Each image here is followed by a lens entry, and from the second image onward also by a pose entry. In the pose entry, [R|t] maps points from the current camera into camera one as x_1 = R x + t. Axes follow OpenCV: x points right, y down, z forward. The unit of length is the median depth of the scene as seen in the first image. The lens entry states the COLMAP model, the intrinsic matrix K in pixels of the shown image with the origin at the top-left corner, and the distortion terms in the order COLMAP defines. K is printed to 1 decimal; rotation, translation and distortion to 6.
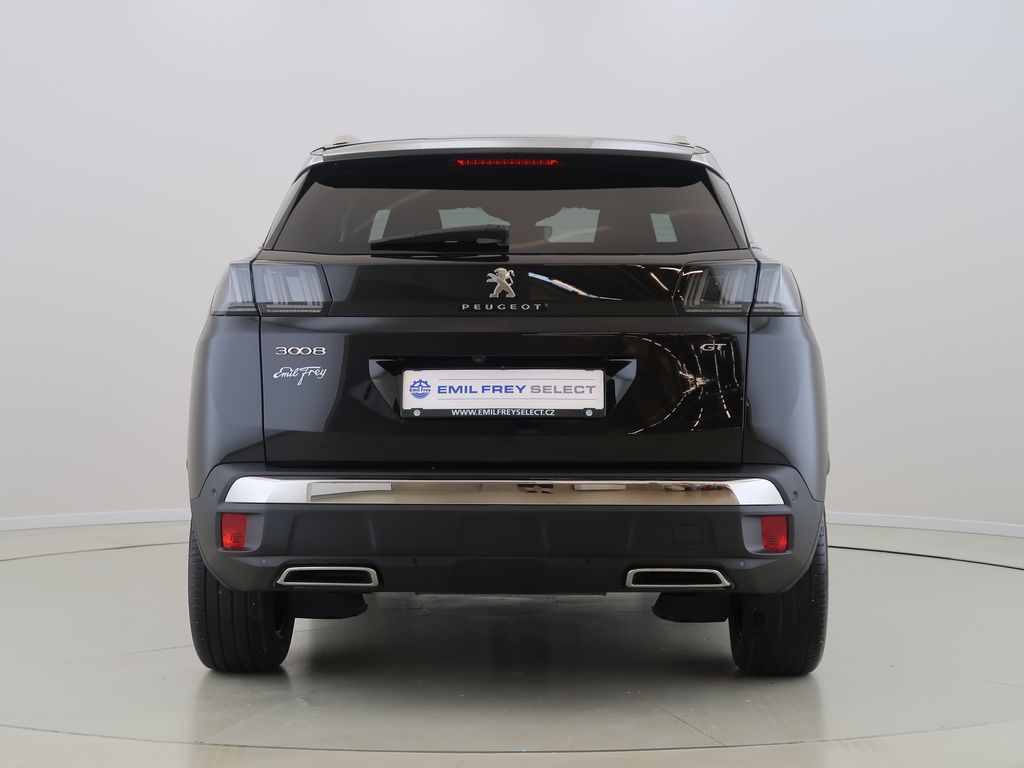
lens RADIAL K [[1010.0, 0, 513.3], [0, 1010.0, 380.6], [0, 0, 1]] dist [0.018880, 0.000000]
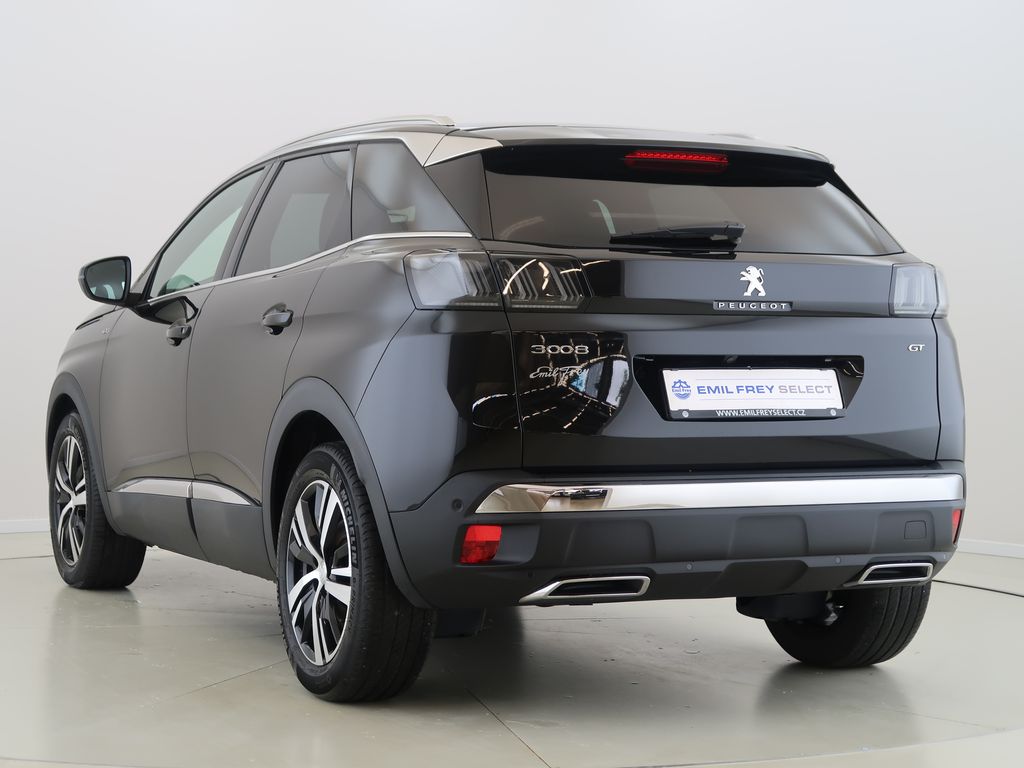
lens RADIAL K [[1106.5, 0, 512.7], [0, 1106.5, 385.1], [0, 0, 1]] dist [-0.013741, 0.000000]
pose [[0.968318, -0.002227, 0.249712, -0.508009], [0.001405, 0.999993, 0.003469, 0.000186], [-0.249718, -0.003008, 0.968314, 0.014163]]
